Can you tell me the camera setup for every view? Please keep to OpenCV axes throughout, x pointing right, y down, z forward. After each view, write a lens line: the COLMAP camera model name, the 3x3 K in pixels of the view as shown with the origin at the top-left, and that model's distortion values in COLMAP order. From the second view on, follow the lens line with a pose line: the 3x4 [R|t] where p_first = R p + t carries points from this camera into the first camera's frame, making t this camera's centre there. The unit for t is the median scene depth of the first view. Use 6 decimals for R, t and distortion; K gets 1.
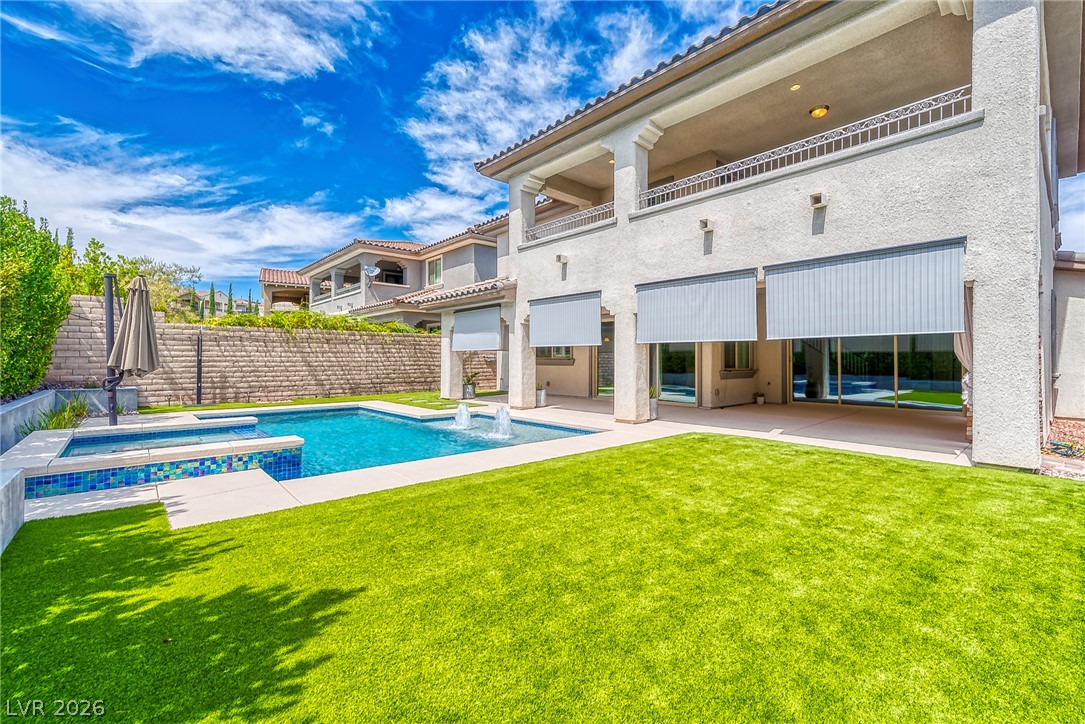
lens RADIAL K [[467.1, 0, 542.5], [0, 467.1, 362.0], [0, 0, 1]] dist [0.000423, 0.000184]
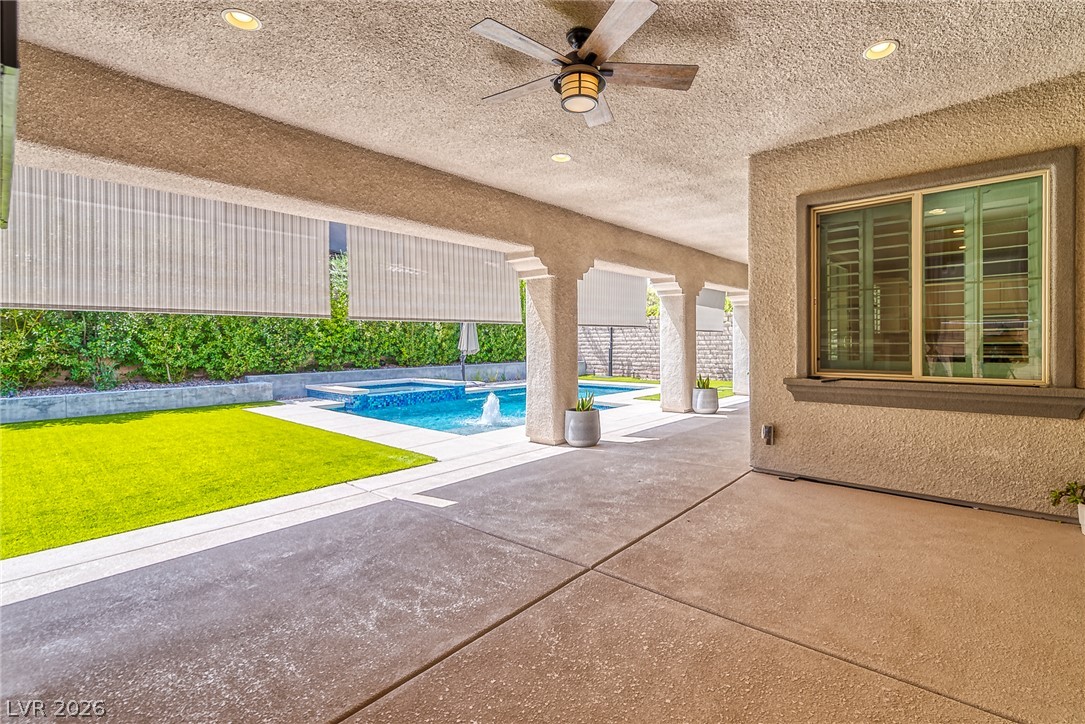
lens RADIAL K [[461.3, 0, 546.1], [0, 461.3, 344.5], [0, 0, 1]] dist [0.002526, 0.000396]
pose [[0.090217, -0.000412, -0.995922, 0.547196], [0.004554, 0.999990, -0.000001, -0.002676], [0.995912, -0.004536, 0.090218, 0.628235]]
